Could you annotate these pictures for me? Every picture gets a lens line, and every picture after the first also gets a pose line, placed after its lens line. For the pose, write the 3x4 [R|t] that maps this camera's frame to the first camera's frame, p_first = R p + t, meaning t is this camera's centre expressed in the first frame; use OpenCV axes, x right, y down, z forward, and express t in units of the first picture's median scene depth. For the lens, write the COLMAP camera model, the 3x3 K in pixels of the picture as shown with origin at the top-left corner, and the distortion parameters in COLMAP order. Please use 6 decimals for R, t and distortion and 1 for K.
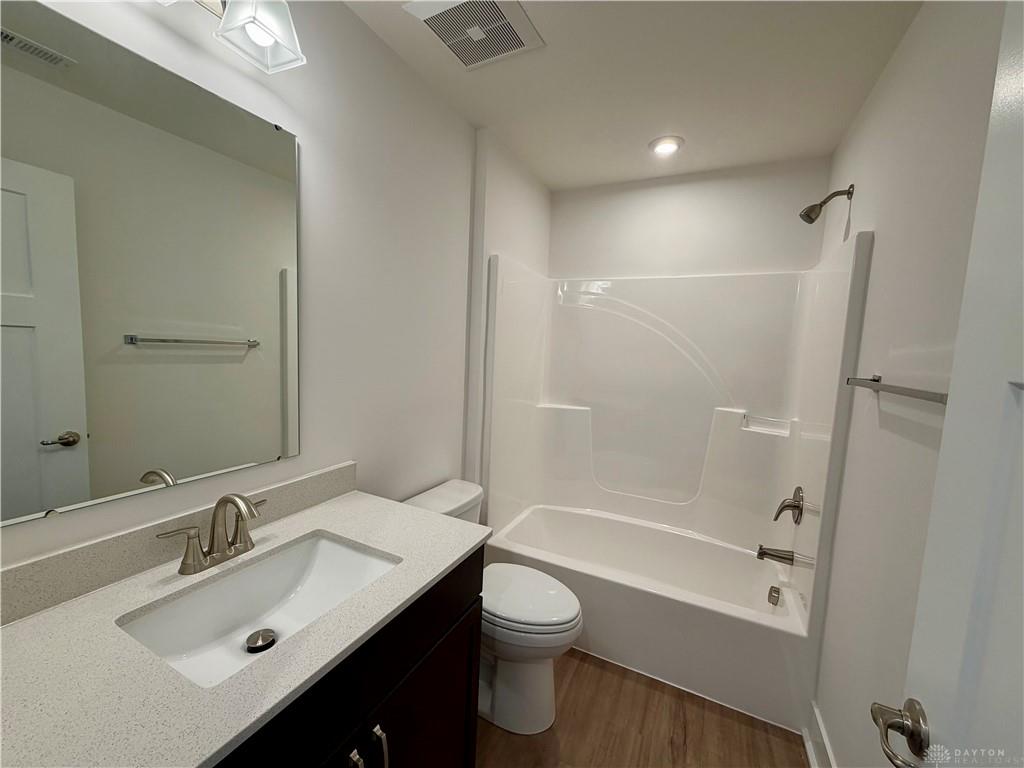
lens RADIAL K [[410.0, 0, 512.0], [0, 410.0, 384.0], [0, 0, 1]] dist [-0.003312, -0.000028]
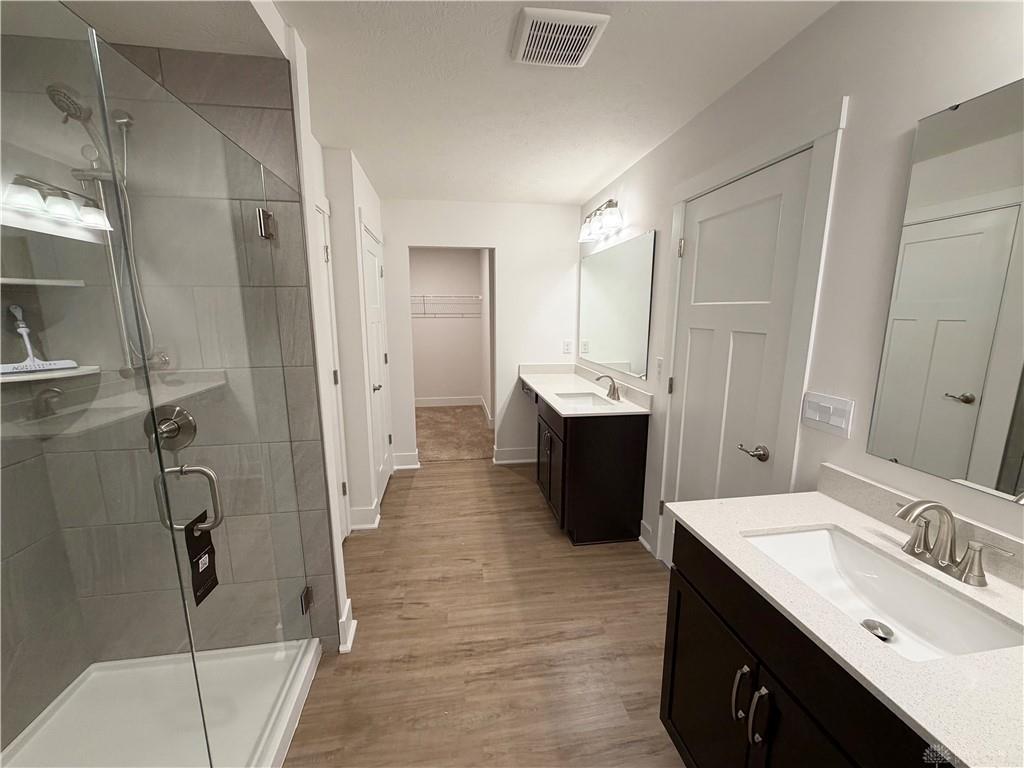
lens RADIAL K [[410.0, 0, 512.0], [0, 410.0, 384.0], [0, 0, 1]] dist [-0.003312, -0.000028]
pose [[-0.815605, 0.057478, -0.575748, 0.742451], [-0.092533, 0.969290, 0.227848, -0.148345], [0.571163, 0.239110, -0.785239, 1.152441]]
